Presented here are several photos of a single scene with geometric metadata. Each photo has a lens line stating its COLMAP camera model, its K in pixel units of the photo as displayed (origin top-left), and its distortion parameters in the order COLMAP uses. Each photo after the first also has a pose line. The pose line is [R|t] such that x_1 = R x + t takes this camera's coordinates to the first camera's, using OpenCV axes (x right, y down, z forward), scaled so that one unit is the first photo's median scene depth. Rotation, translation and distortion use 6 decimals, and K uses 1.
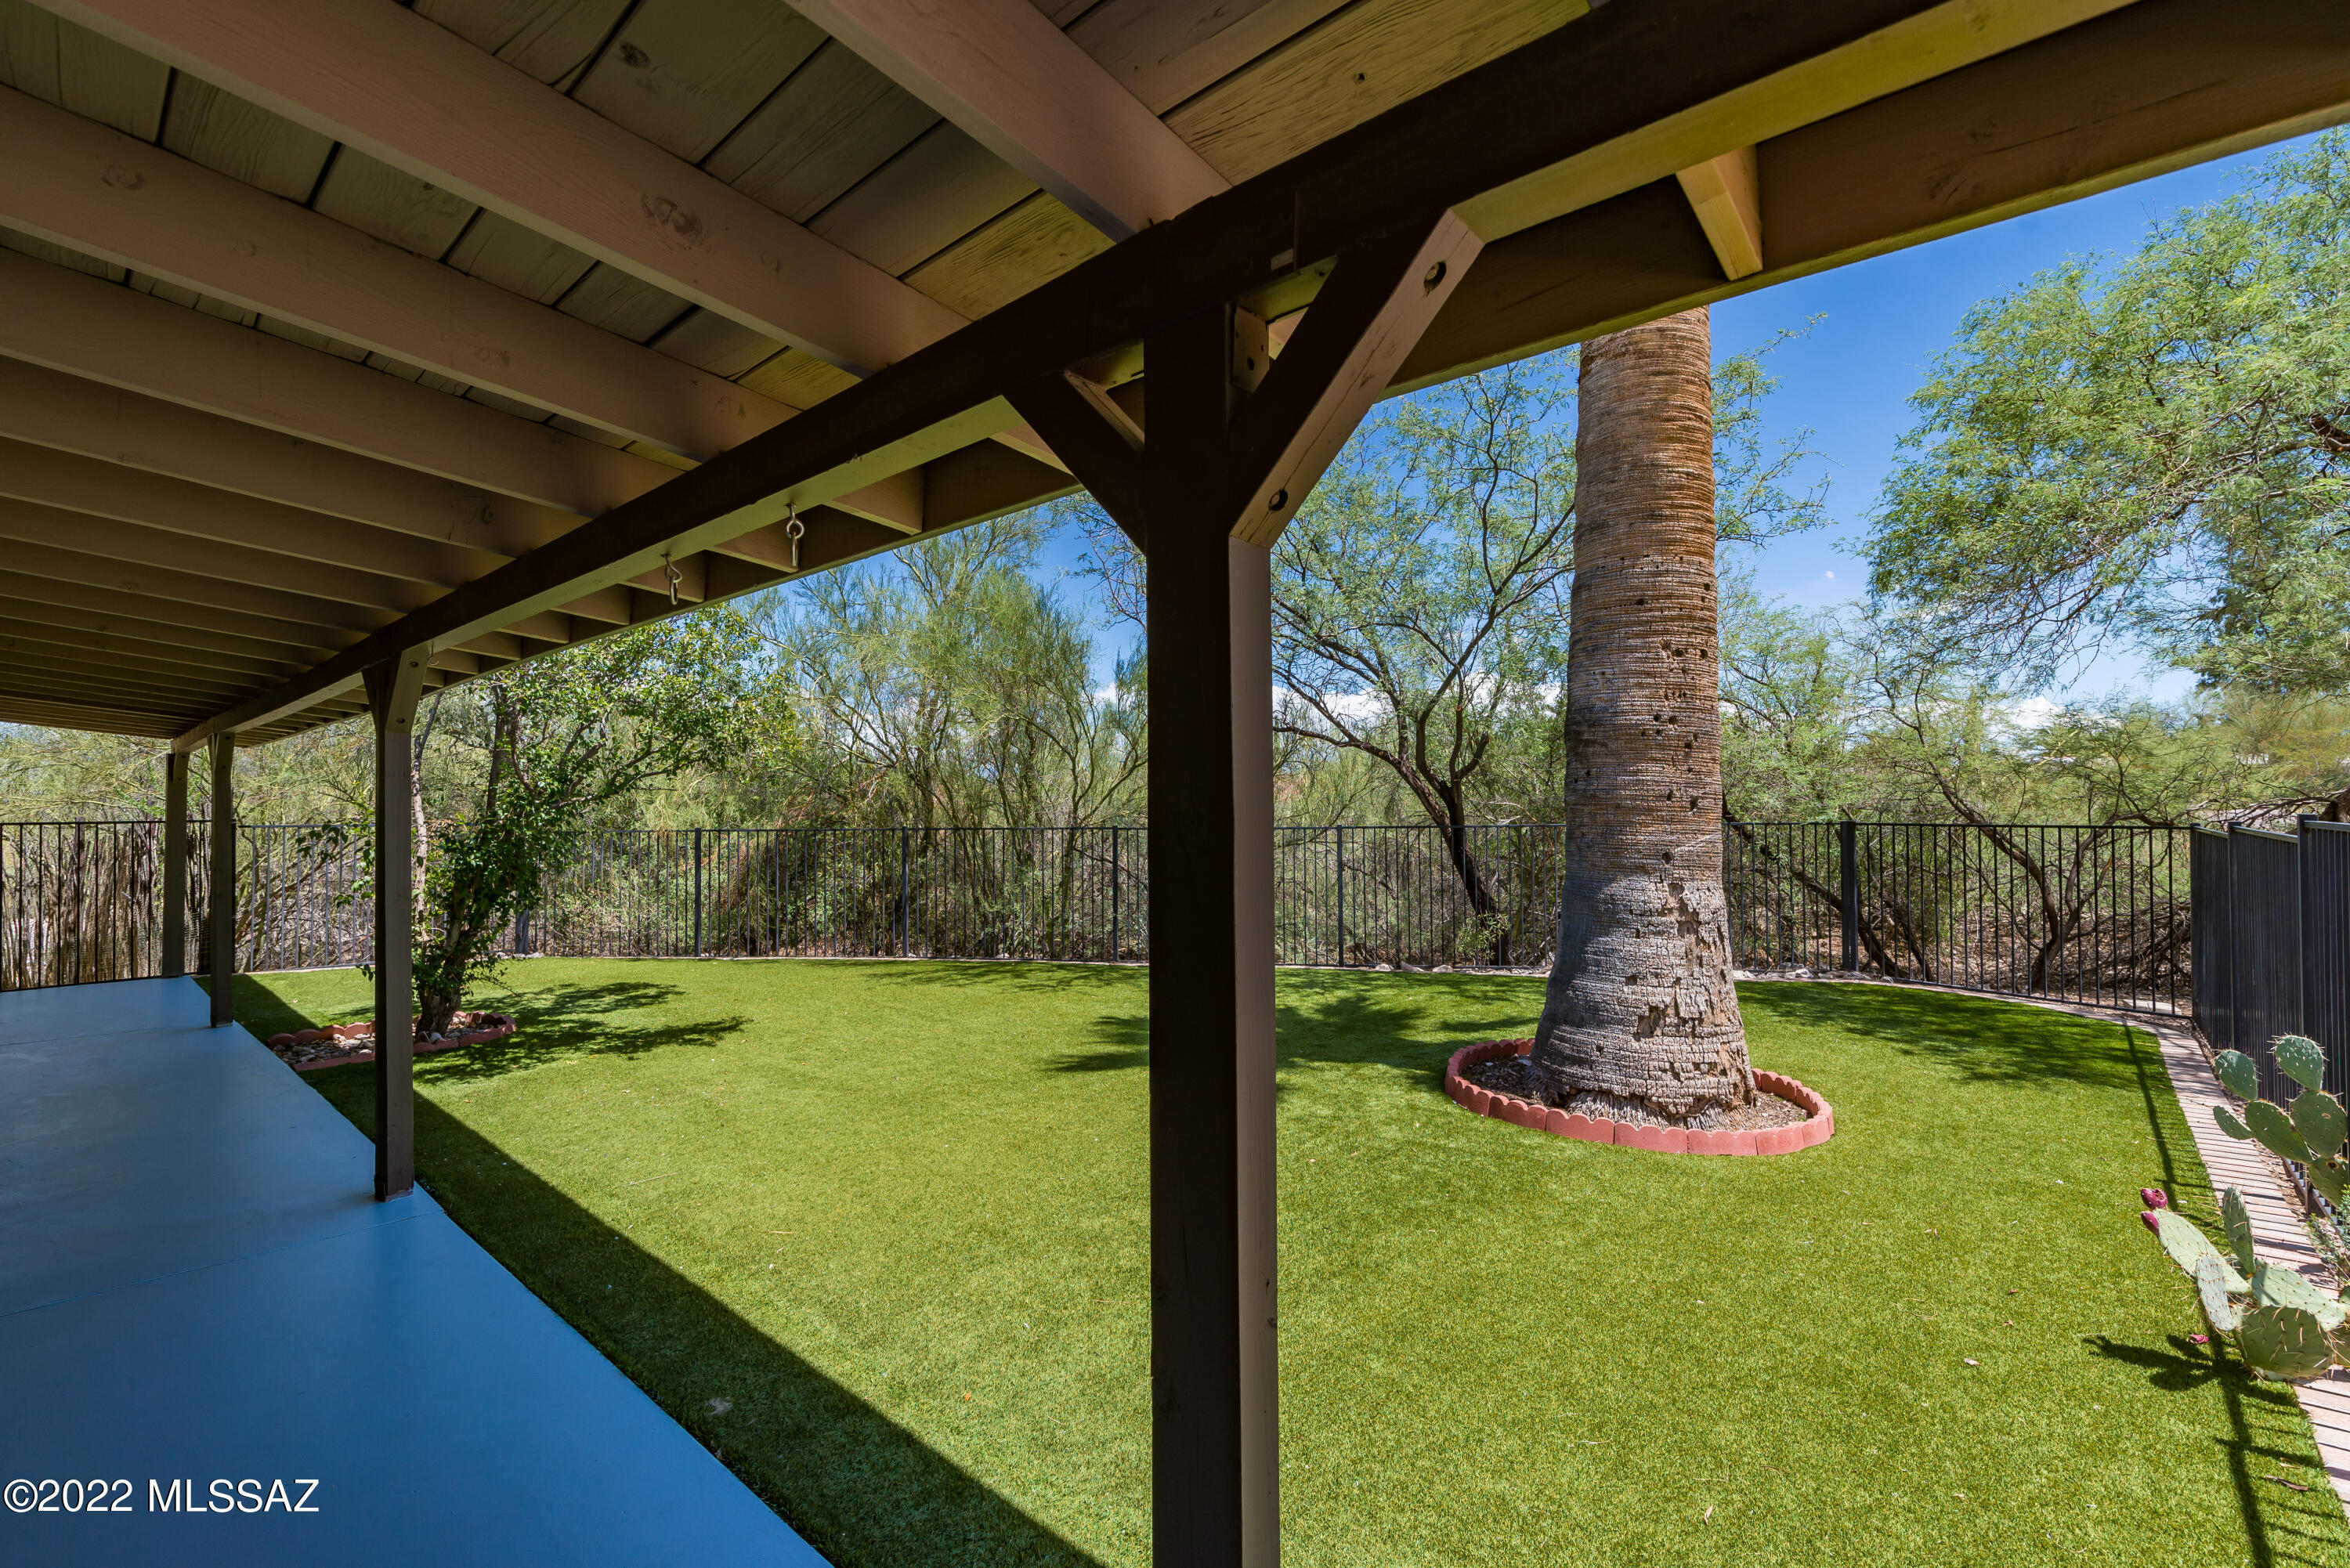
lens RADIAL K [[1018.6, 0, 1177.9], [0, 1018.6, 791.8], [0, 0, 1]] dist [0.002908, 0.000188]
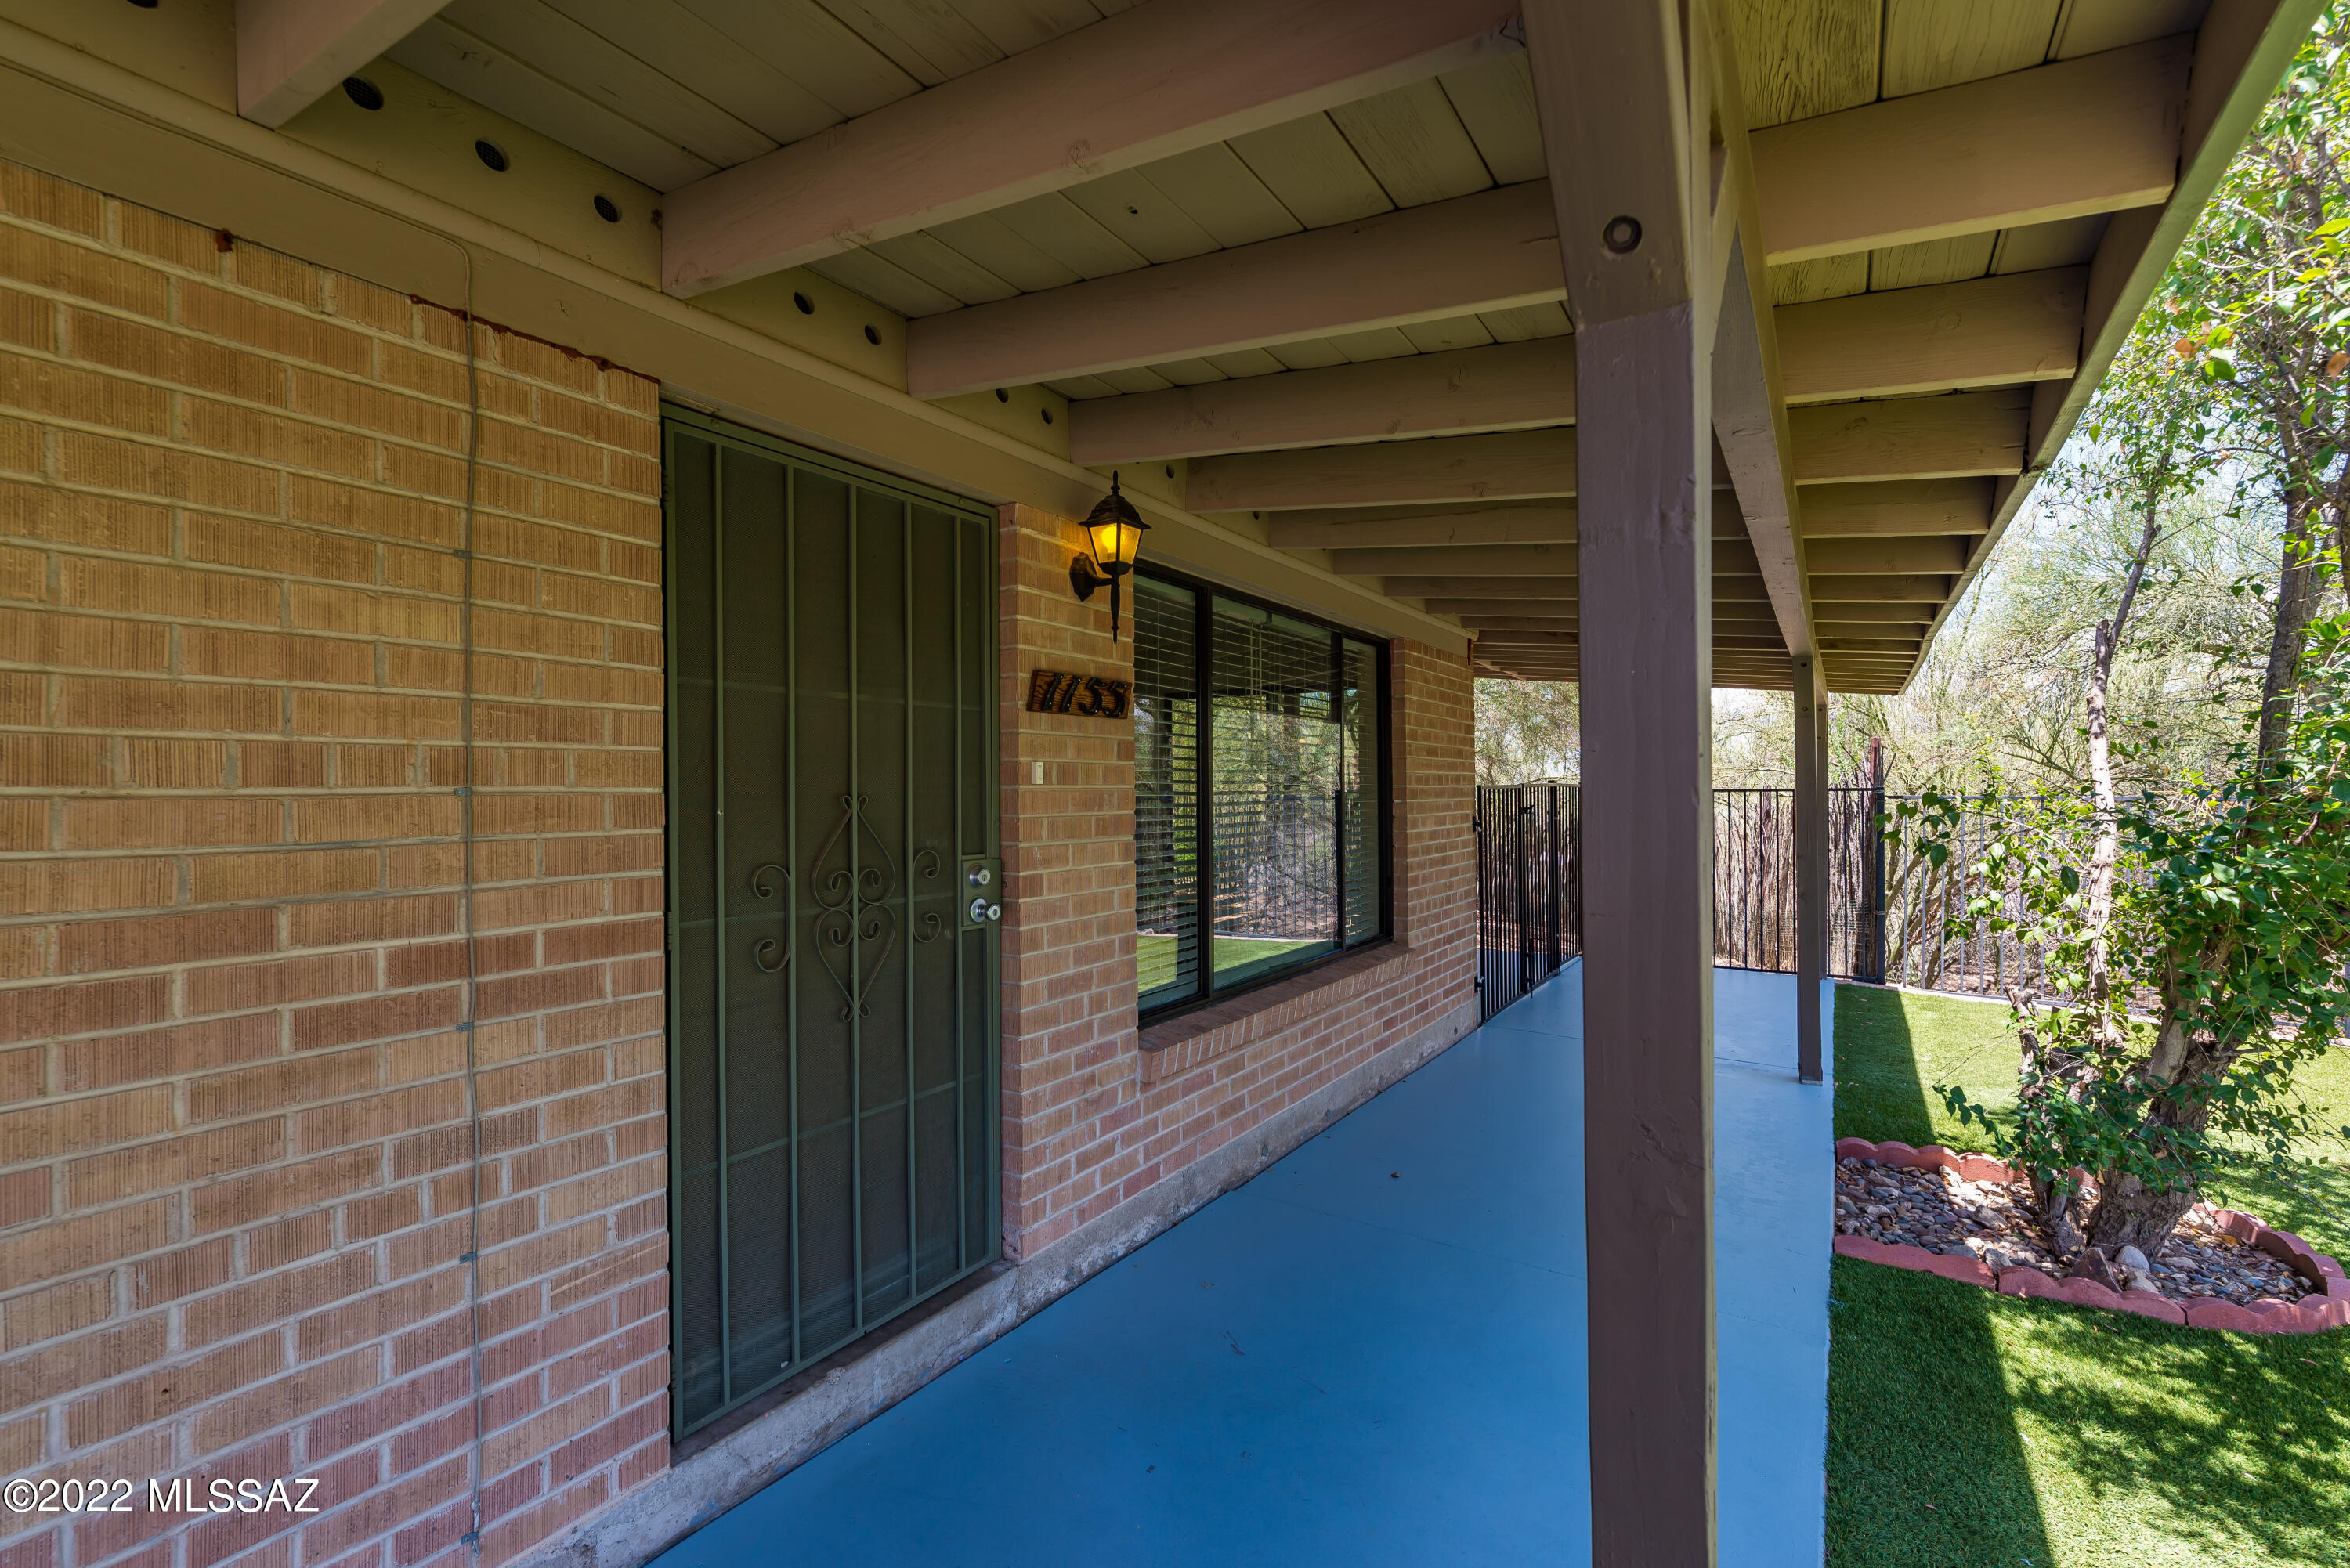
lens RADIAL K [[1018.6, 0, 1177.9], [0, 1018.6, 791.8], [0, 0, 1]] dist [0.002908, 0.000188]
pose [[0.156278, -0.000971, -0.987713, -0.331539], [0.026663, 0.999639, 0.003236, 0.018646], [0.987353, -0.026842, 0.156248, 0.494283]]
